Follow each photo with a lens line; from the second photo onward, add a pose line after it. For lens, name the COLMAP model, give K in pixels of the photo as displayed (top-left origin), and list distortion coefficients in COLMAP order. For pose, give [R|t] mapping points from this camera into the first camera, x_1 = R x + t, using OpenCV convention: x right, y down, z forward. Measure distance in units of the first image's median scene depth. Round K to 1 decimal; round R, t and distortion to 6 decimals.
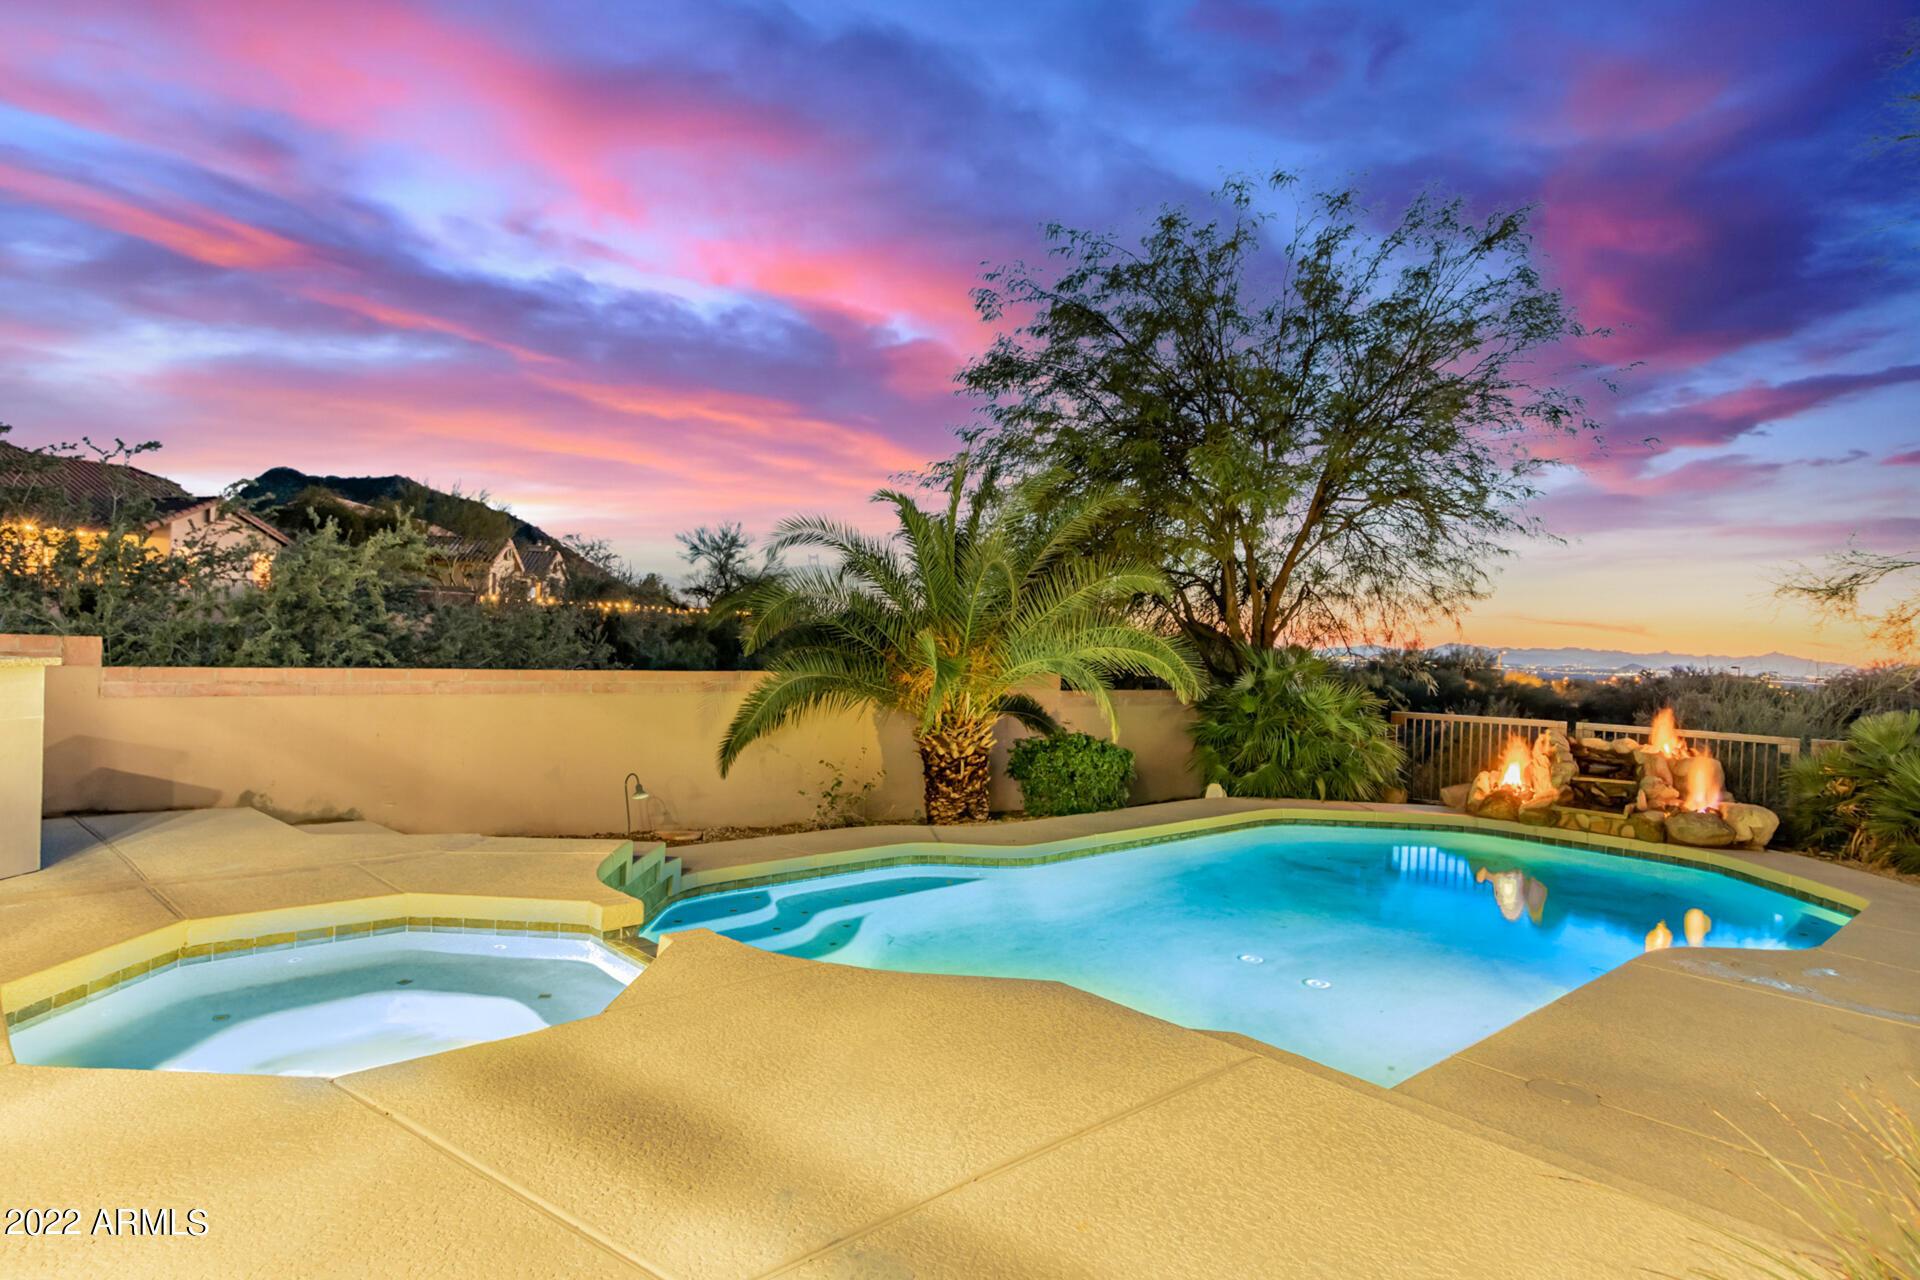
lens RADIAL K [[1053.6, 0, 960.0], [0, 1053.6, 640.0], [0, 0, 1]] dist [-0.039460, -0.000021]
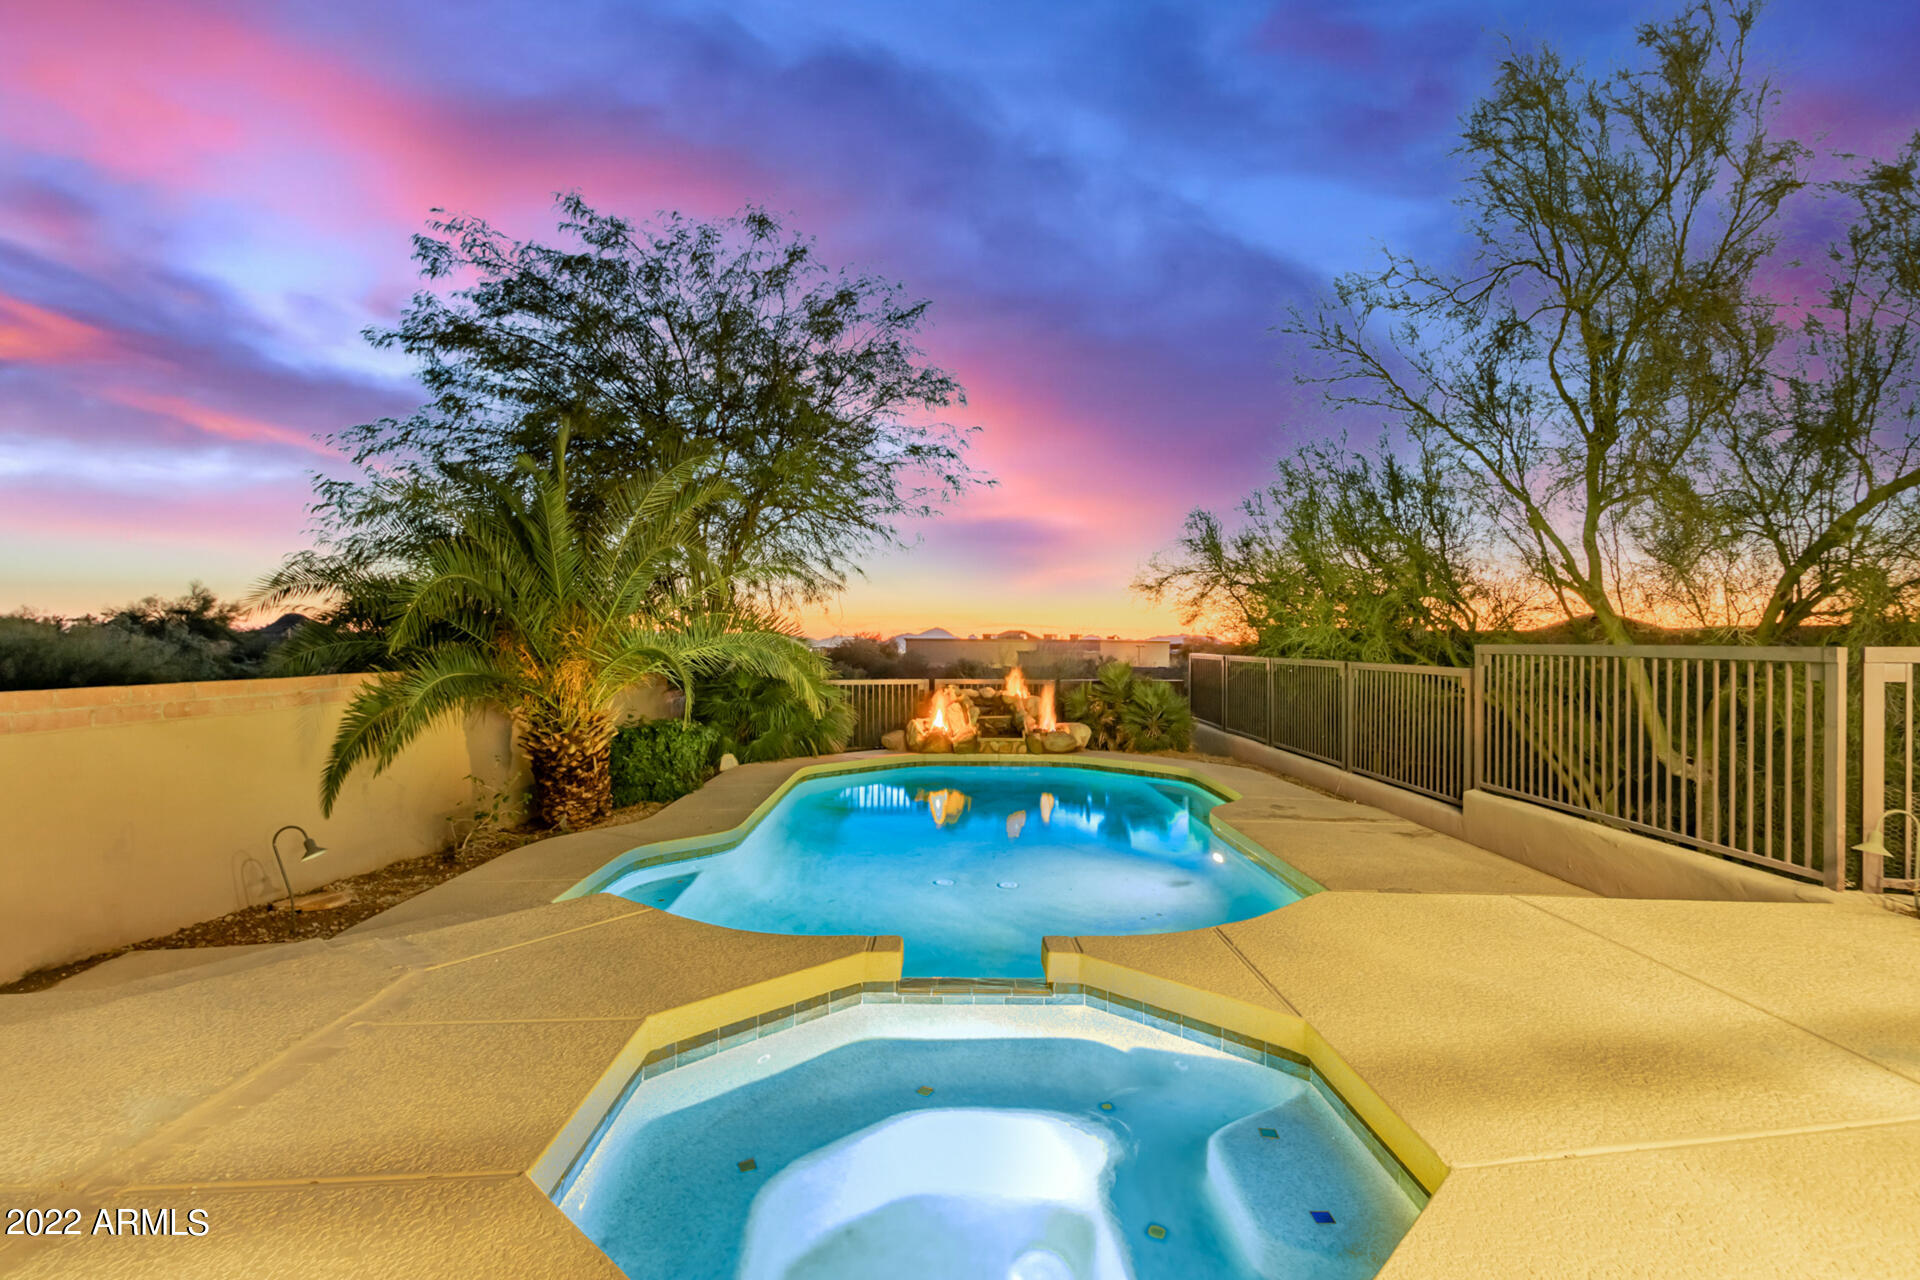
lens RADIAL K [[880.2, 0, 960.0], [0, 880.2, 640.0], [0, 0, 1]] dist [-0.000223, 0.000114]
pose [[0.671349, -0.029375, 0.740559, -0.353519], [0.019987, 0.999568, 0.021530, 0.000071], [-0.740872, 0.000347, 0.671646, 0.229269]]
